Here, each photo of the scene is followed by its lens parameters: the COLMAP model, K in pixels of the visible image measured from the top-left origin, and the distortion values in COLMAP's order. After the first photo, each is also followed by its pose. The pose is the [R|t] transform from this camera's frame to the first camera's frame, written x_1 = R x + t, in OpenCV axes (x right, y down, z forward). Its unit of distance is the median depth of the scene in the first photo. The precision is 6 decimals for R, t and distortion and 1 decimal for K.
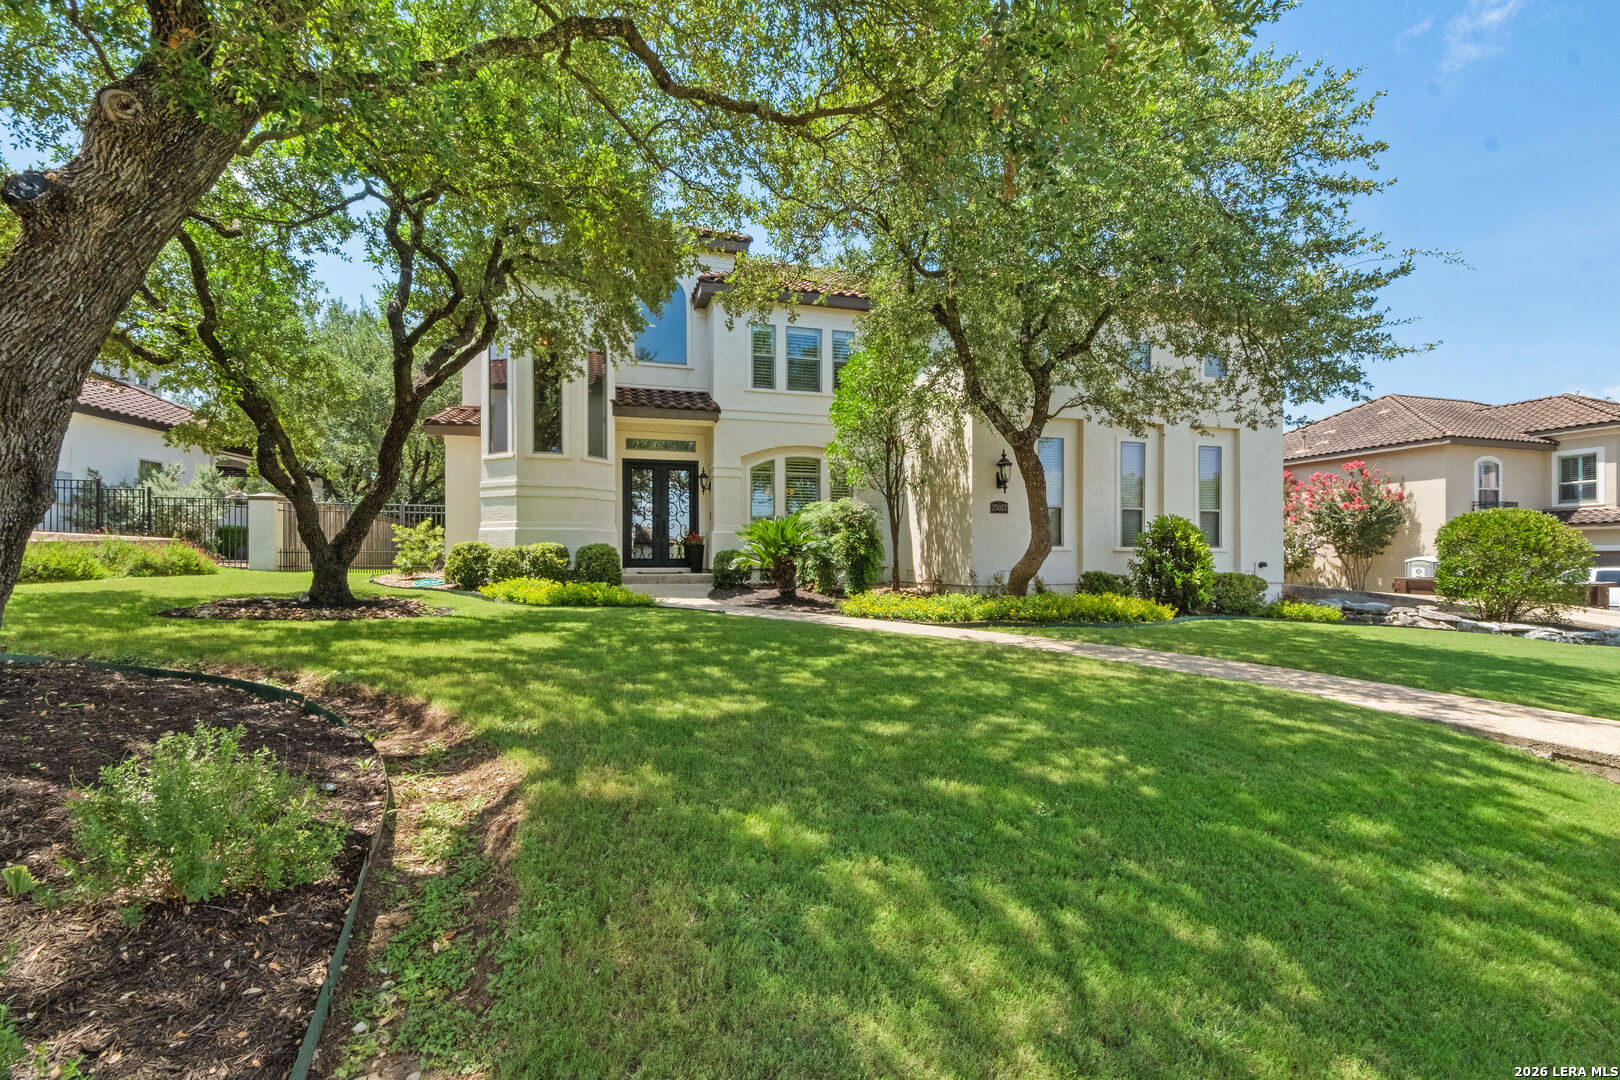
lens RADIAL K [[745.2, 0, 800.9], [0, 745.2, 554.2], [0, 0, 1]] dist [0.010446, 0.000644]
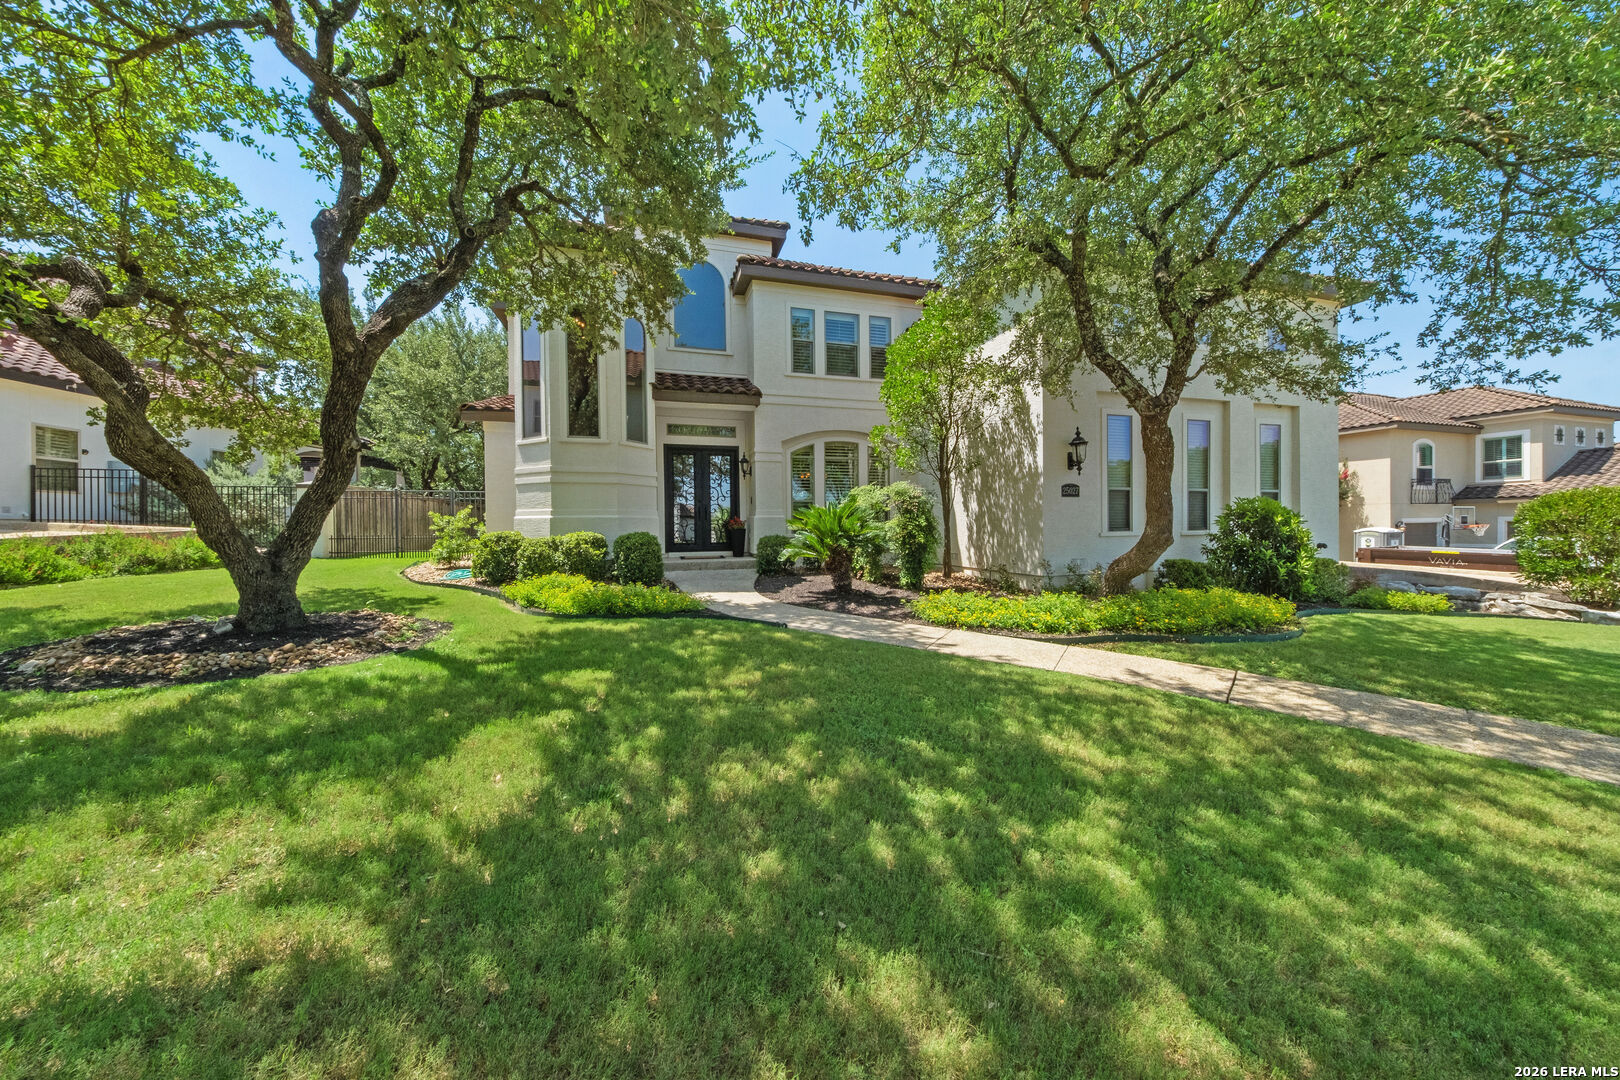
lens RADIAL K [[548.4, 0, 800.2], [0, 548.4, 529.3], [0, 0, 1]] dist [0.011352, 0.000151]
pose [[0.999963, -0.008405, -0.001863, -0.058978], [0.008431, 0.999862, 0.014284, -0.023988], [0.001743, -0.014299, 0.999896, 0.278253]]
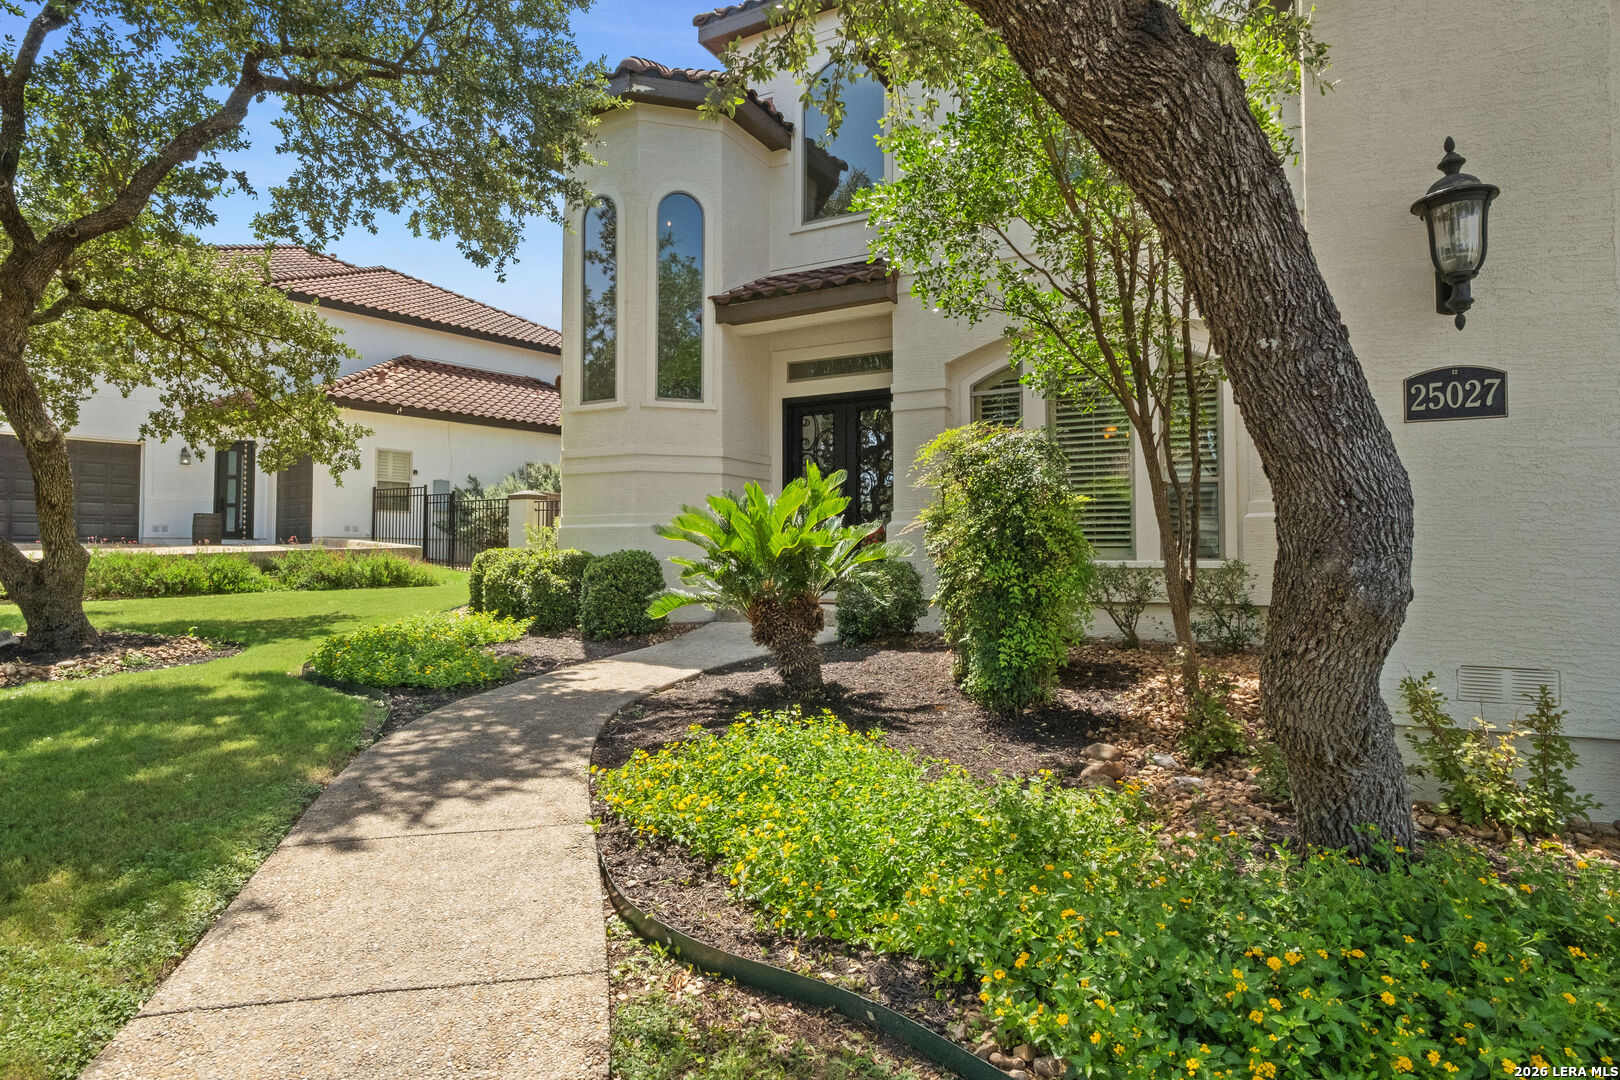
lens RADIAL K [[889.9, 0, 810.4], [0, 889.9, 534.2], [0, 0, 1]] dist [0.001562, -0.000066]
pose [[0.704664, -0.016786, -0.709343, 0.278817], [0.006652, 0.999832, -0.017052, -0.013337], [0.709510, 0.007297, 0.704657, 0.572750]]
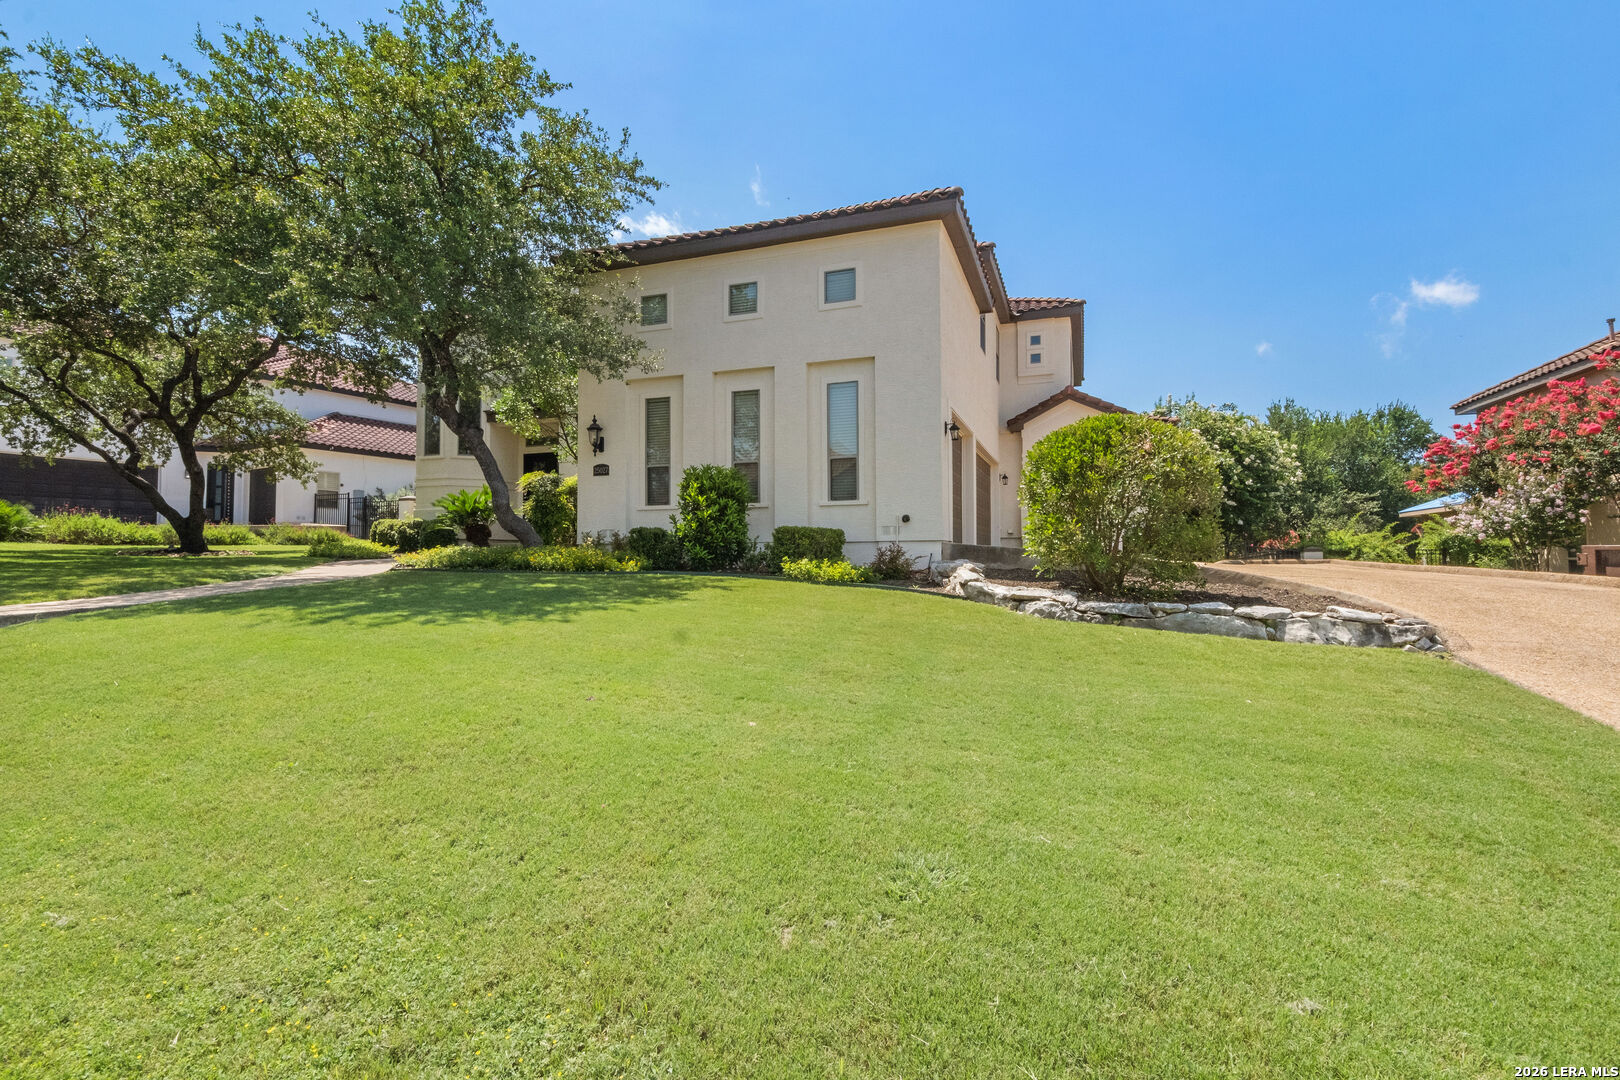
lens RADIAL K [[745.2, 0, 805.2], [0, 745.2, 543.9], [0, 0, 1]] dist [0.010446, 0.000644]
pose [[0.798384, -0.013813, -0.601990, 0.985214], [0.005482, 0.999862, -0.015671, 0.051869], [0.602123, 0.009211, 0.798350, 0.289665]]
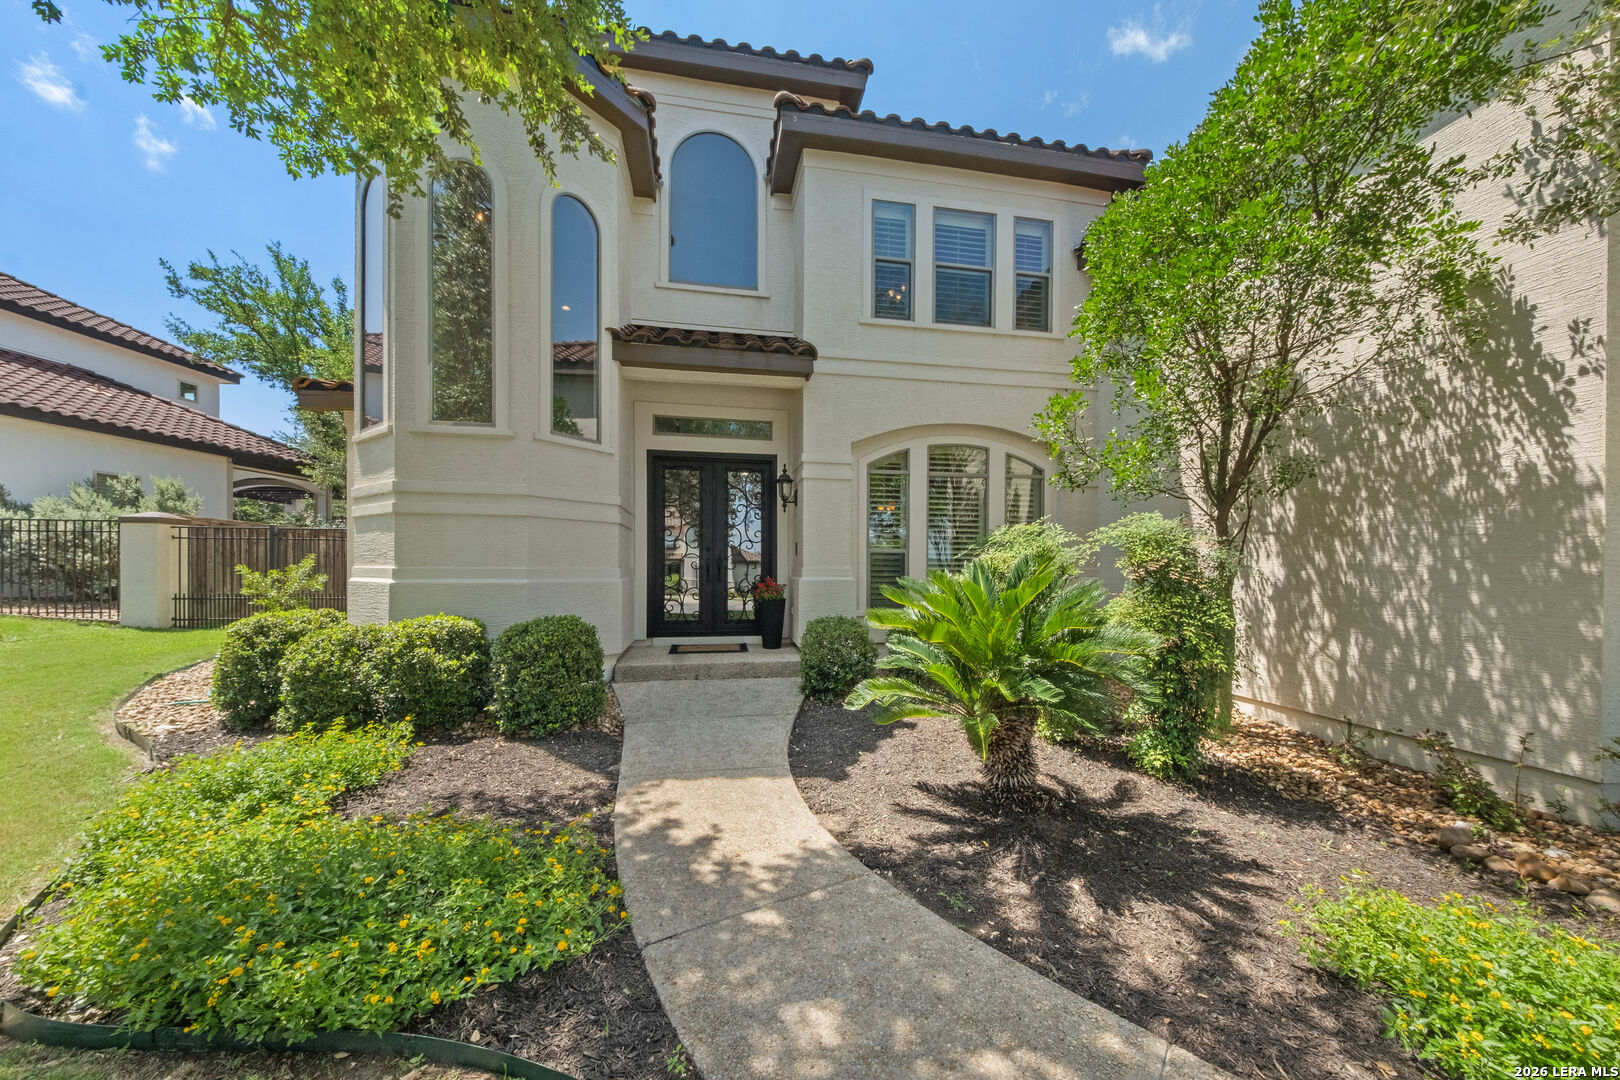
lens RADIAL K [[548.4, 0, 791.8], [0, 548.4, 574.6], [0, 0, 1]] dist [0.011352, 0.000151]
pose [[0.991875, 0.007563, -0.126994, -0.077311], [-0.004759, 0.999739, 0.022367, -0.044443], [0.127130, -0.021581, 0.991651, 0.629455]]
